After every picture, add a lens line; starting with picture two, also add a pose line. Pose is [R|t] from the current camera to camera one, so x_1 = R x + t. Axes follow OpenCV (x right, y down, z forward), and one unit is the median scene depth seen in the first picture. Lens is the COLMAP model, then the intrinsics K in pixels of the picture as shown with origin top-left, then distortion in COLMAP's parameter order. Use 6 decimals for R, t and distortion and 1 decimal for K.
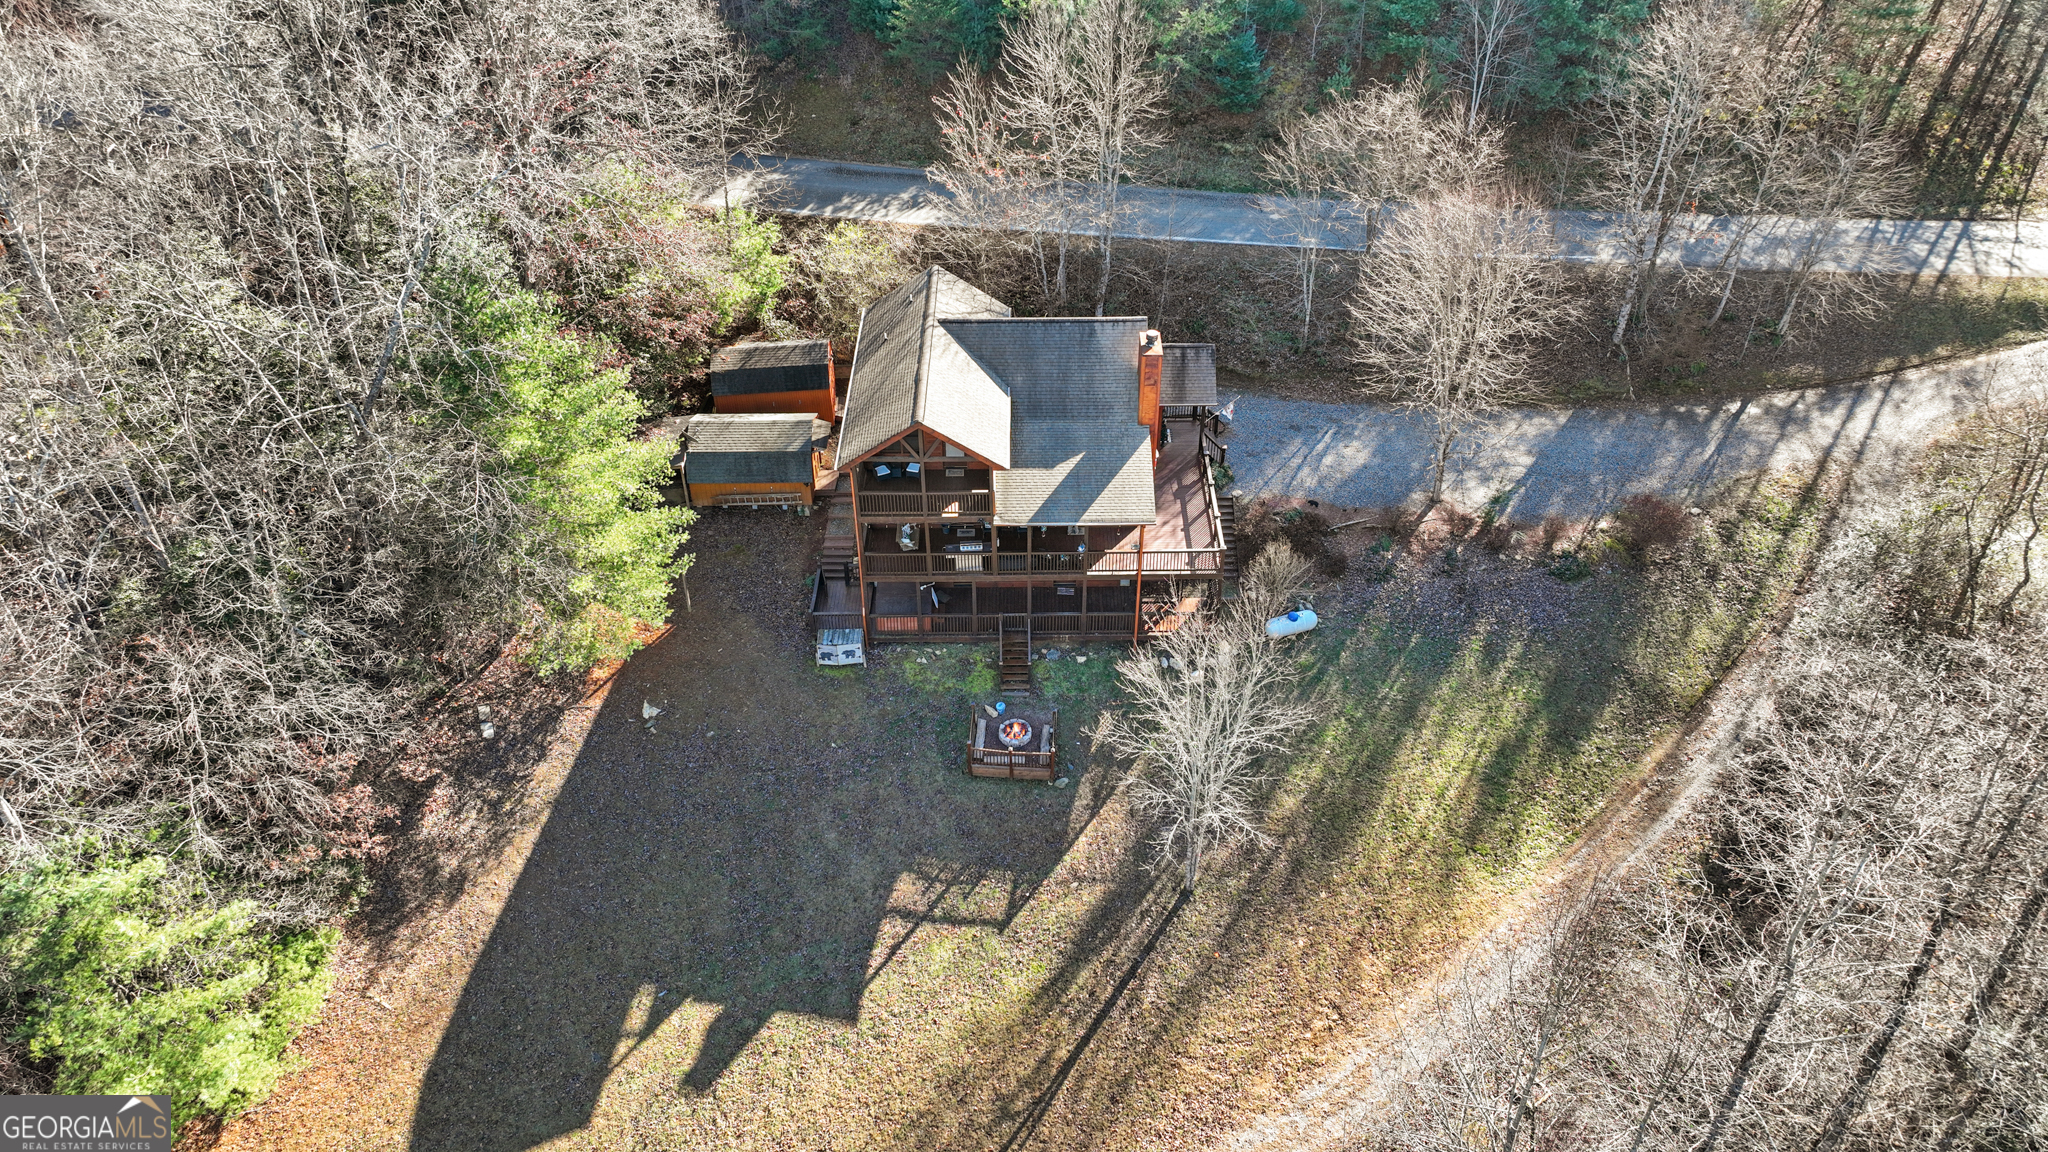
lens RADIAL K [[1458.5, 0, 1024.0], [0, 1458.5, 576.0], [0, 0, 1]] dist [0.003095, 0.002315]
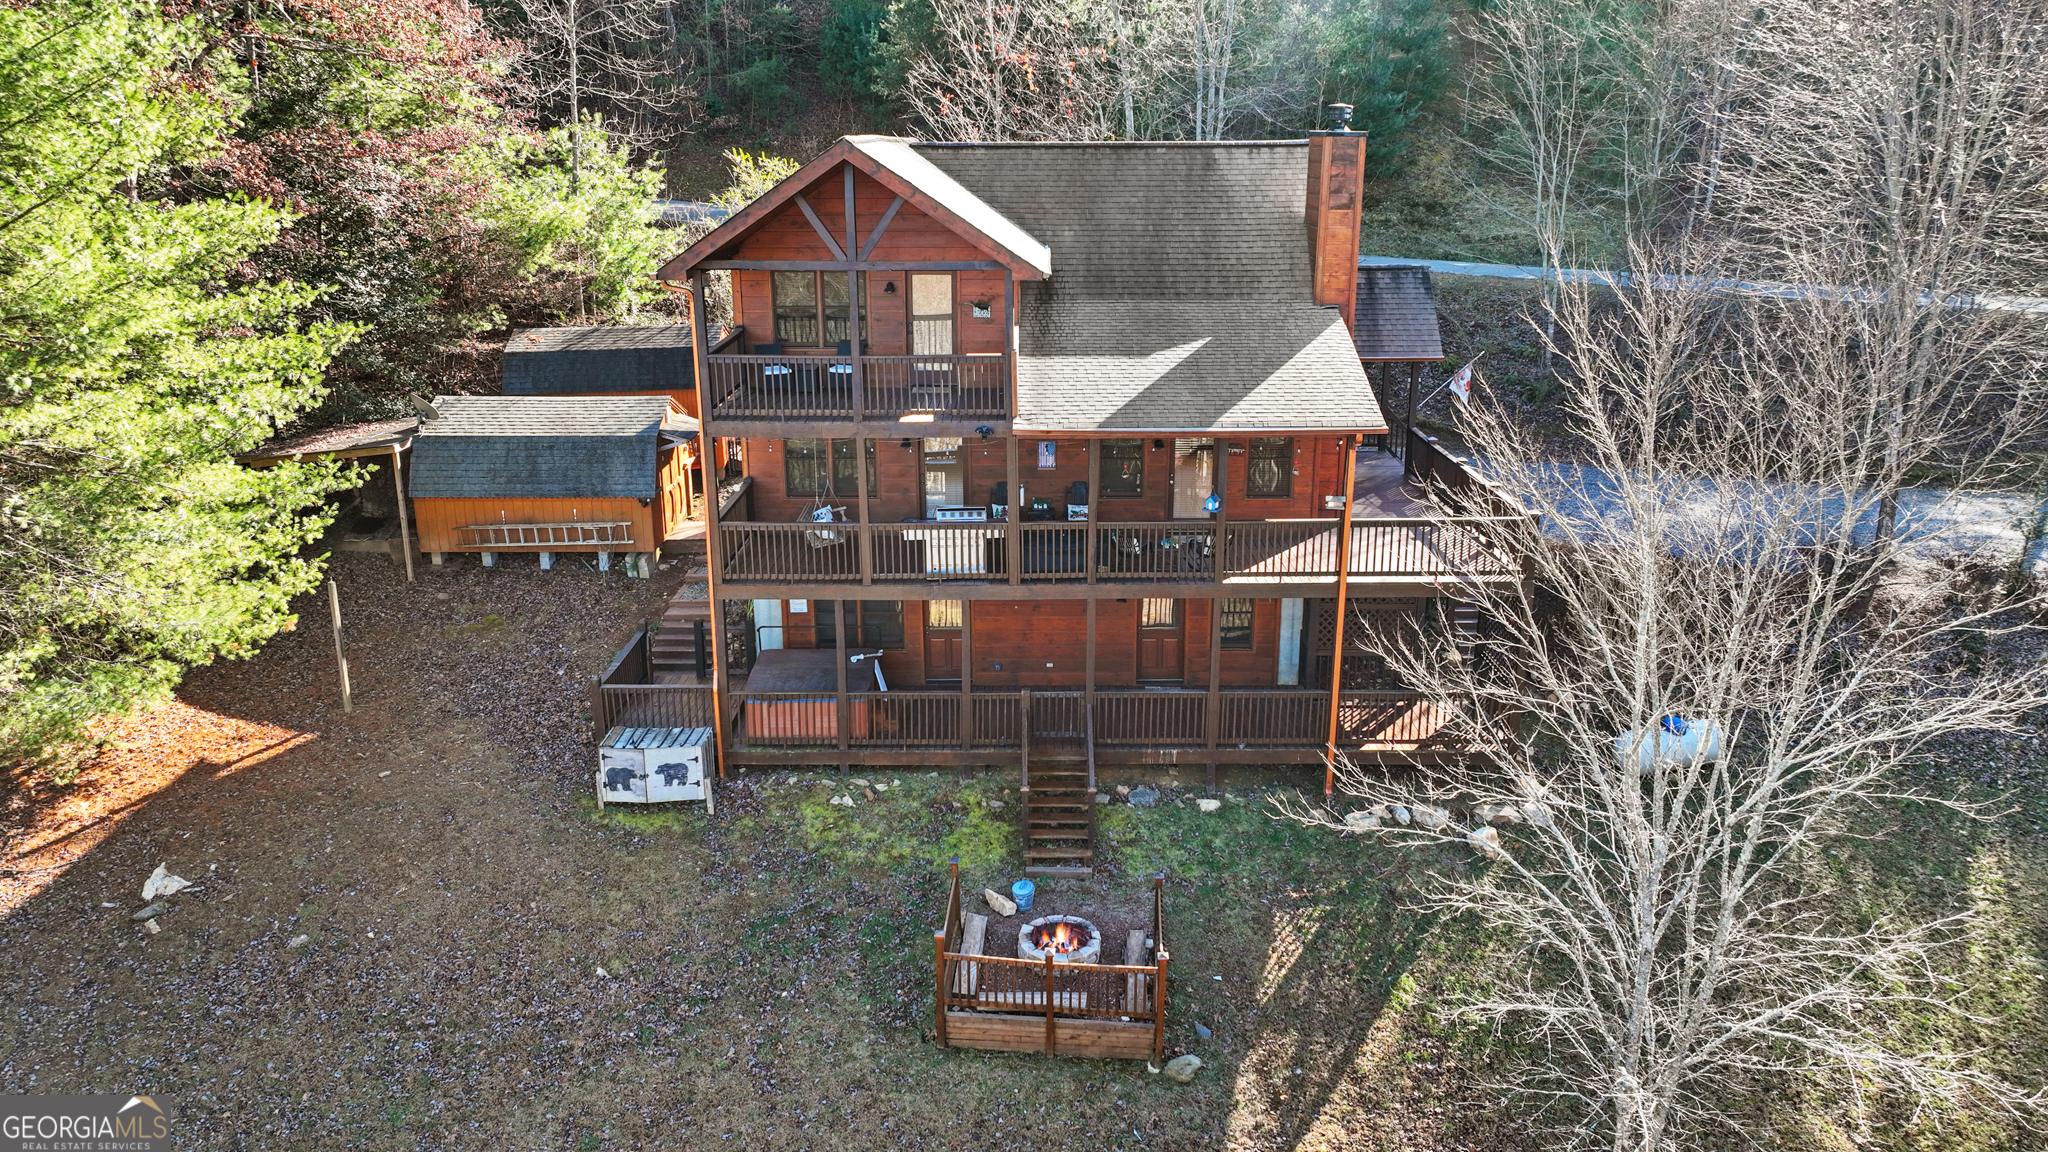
lens RADIAL K [[1458.5, 0, 1024.0], [0, 1458.5, 576.0], [0, 0, 1]] dist [0.003095, 0.002315]
pose [[0.999905, 0.010224, -0.009288, -0.012767], [-0.012897, 0.931774, -0.362811, 0.154653], [0.004945, 0.362896, 0.931817, 0.579107]]
